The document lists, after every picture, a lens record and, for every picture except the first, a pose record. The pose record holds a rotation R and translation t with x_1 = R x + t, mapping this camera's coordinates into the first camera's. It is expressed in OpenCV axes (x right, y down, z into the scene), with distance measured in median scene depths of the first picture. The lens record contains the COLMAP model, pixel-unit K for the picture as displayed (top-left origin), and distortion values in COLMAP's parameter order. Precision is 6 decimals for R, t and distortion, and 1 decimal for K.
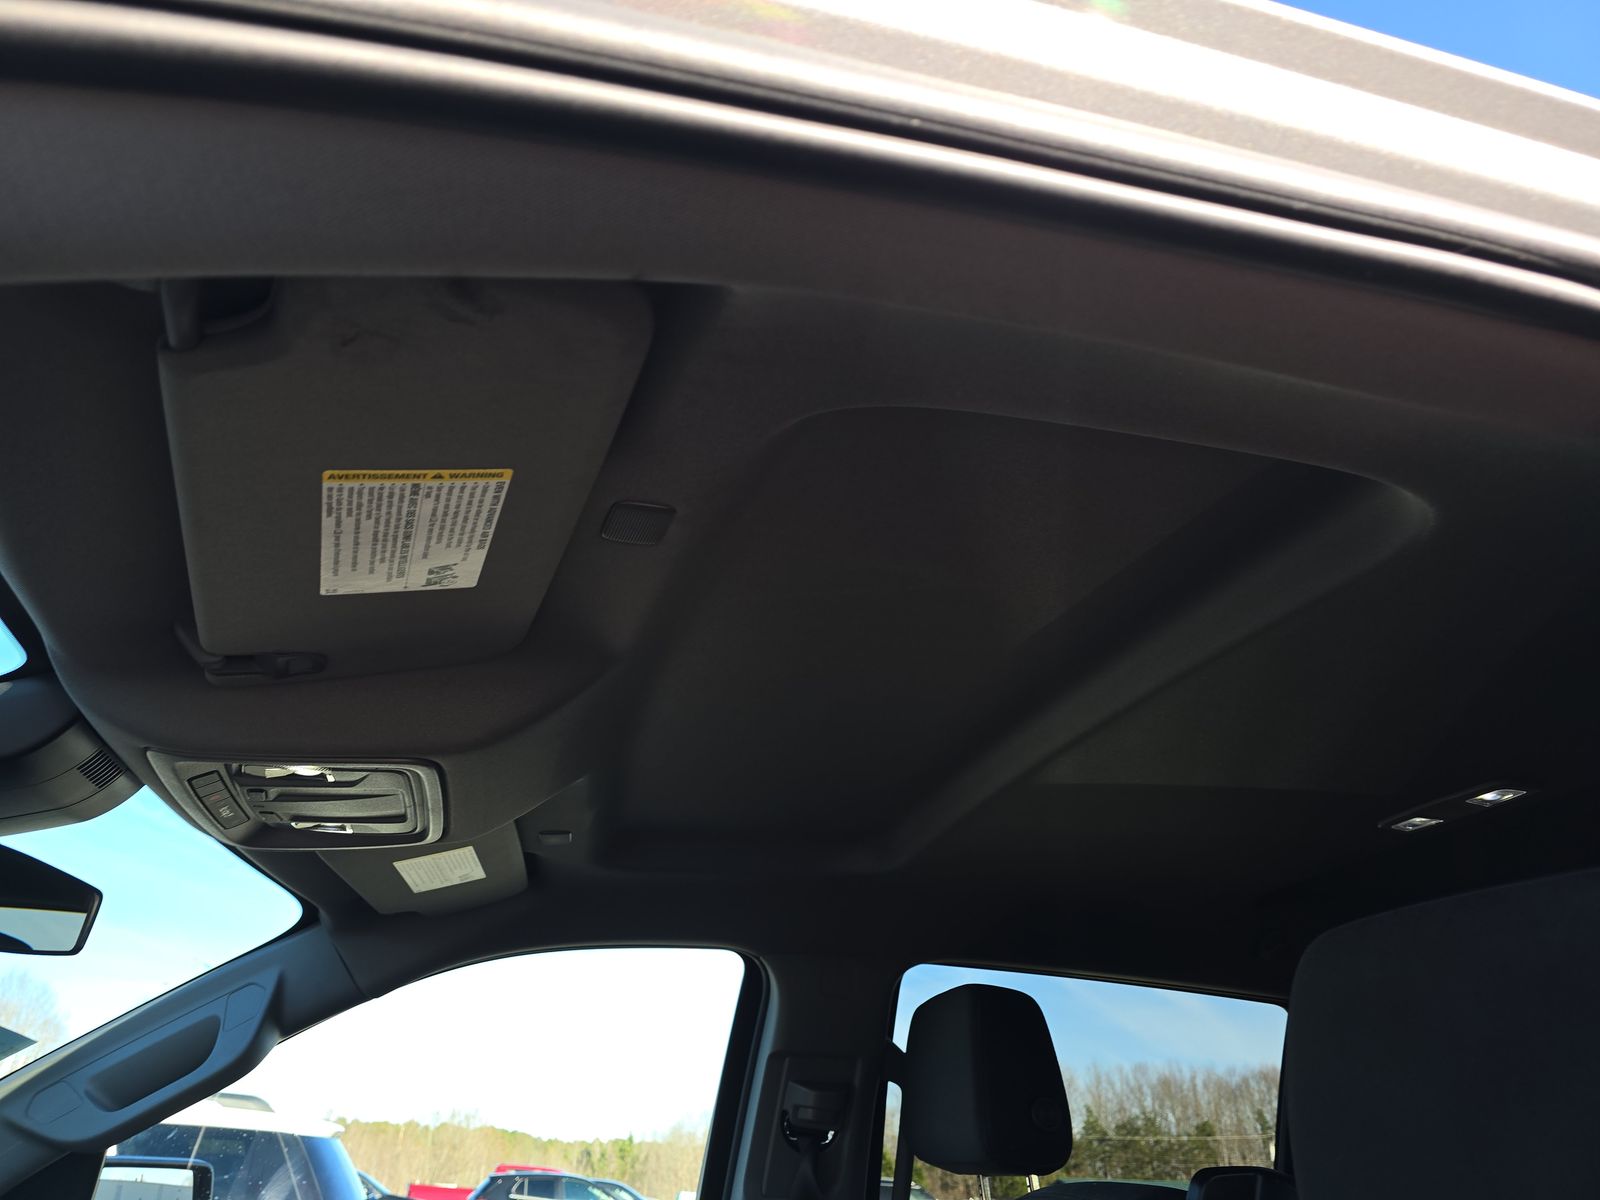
lens RADIAL K [[1054.6, 0, 801.2], [0, 1054.6, 649.6], [0, 0, 1]] dist [0.041129, 0.002833]
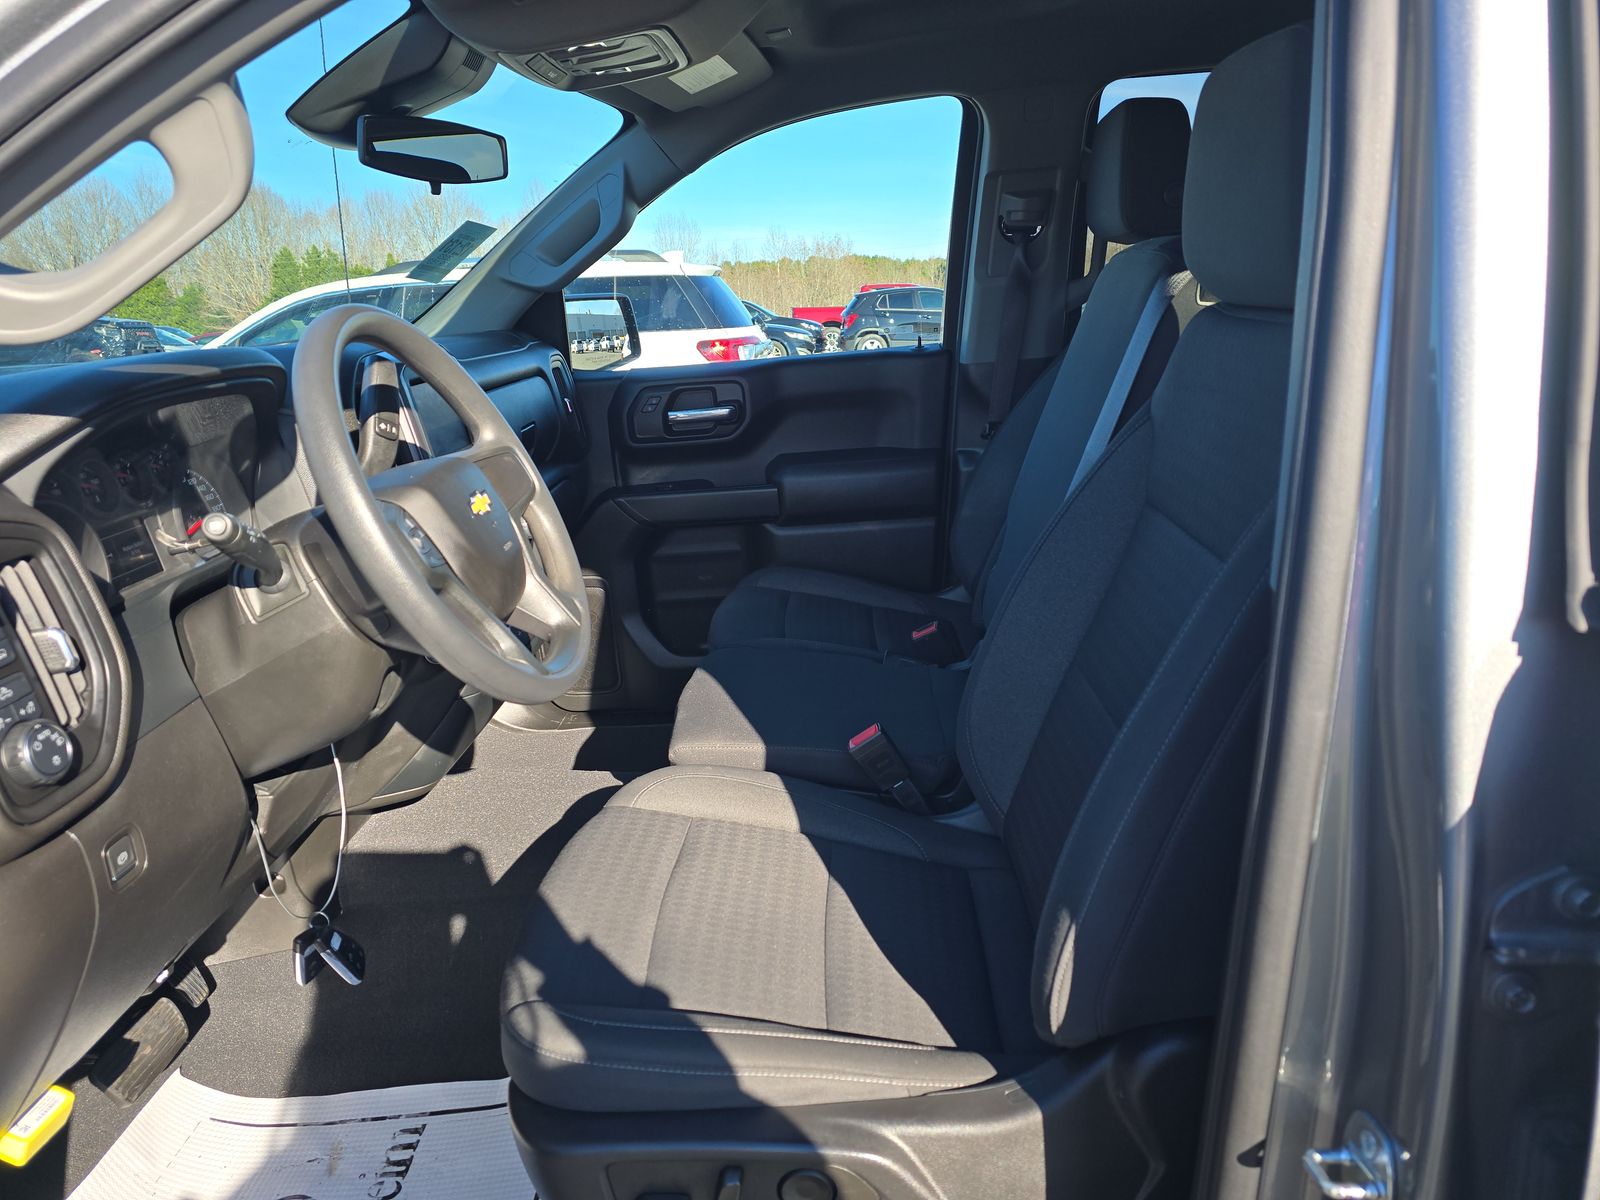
lens RADIAL K [[1073.0, 0, 800.0], [0, 1073.0, 600.0], [0, 0, 1]] dist [-0.001546, -0.001112]
pose [[0.946919, -0.011737, -0.321258, 0.169270], [0.226141, 0.734585, 0.639723, -0.120253], [0.228483, -0.678416, 0.698246, -0.300877]]
